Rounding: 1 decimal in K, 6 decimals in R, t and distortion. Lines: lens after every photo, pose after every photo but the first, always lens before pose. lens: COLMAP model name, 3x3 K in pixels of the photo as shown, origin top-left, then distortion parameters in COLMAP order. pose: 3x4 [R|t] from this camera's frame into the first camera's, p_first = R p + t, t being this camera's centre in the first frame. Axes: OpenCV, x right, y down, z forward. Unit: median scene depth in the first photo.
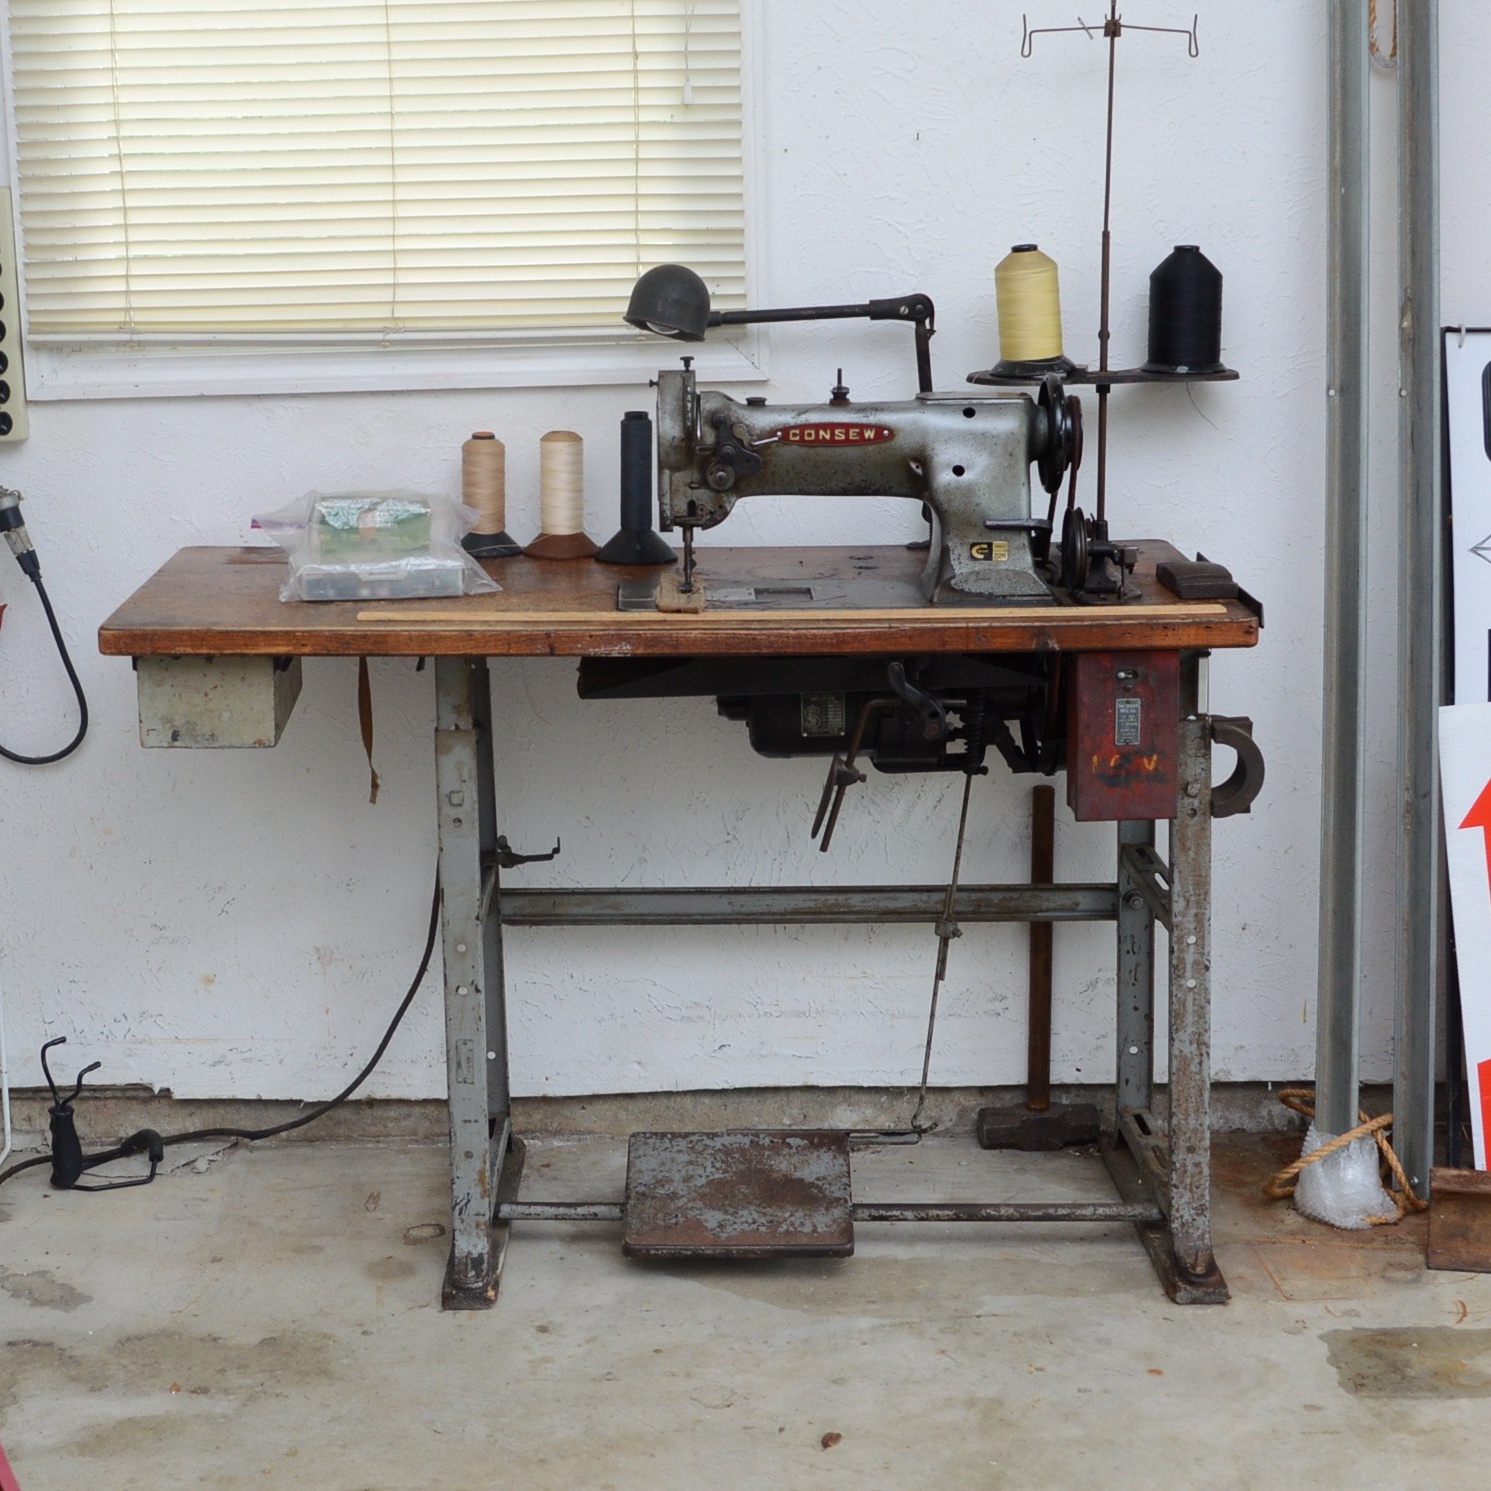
lens RADIAL K [[2751.7, 0, 615.2], [0, 2751.7, 685.7], [0, 0, 1]] dist [-0.068615, 0.000000]
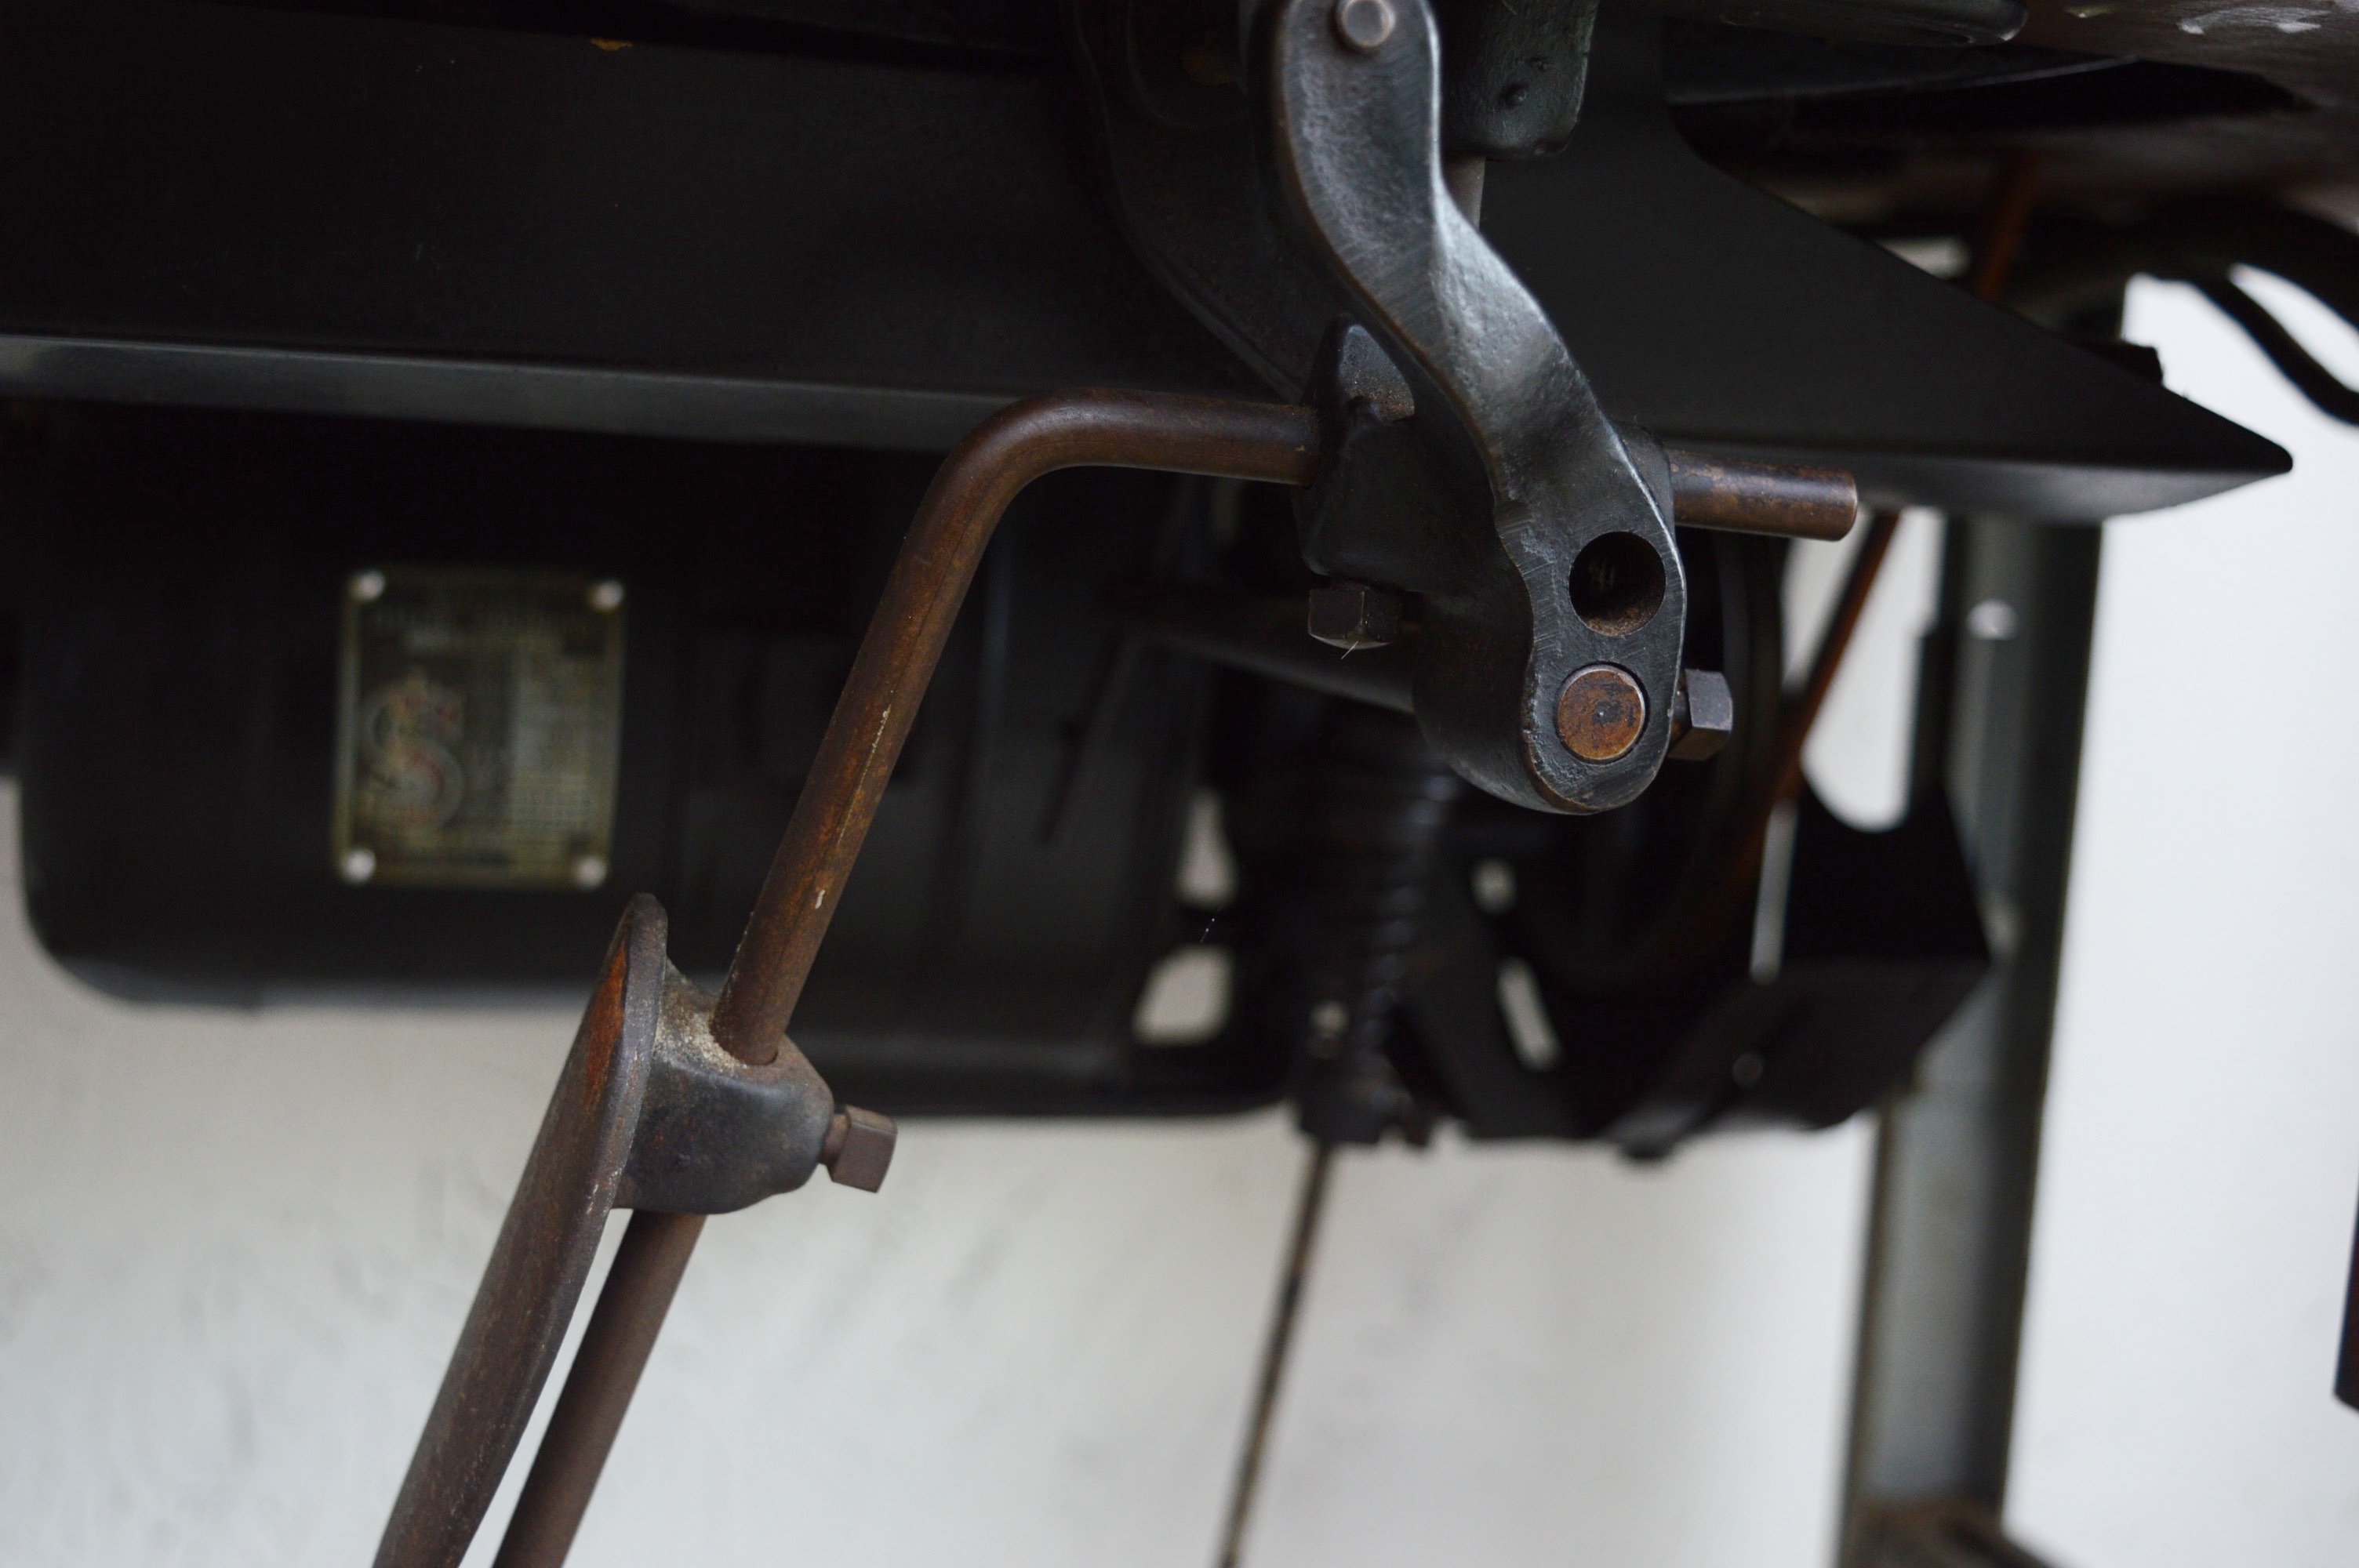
lens RADIAL K [[3619.2, 0, 1180.5], [0, 3619.2, 783.6], [0, 0, 1]] dist [0.043561, 0.000000]
pose [[0.957214, 0.065082, 0.281967, 0.055087], [-0.046842, 0.996379, -0.070961, 0.026145], [-0.285564, 0.054717, 0.956796, 0.783721]]
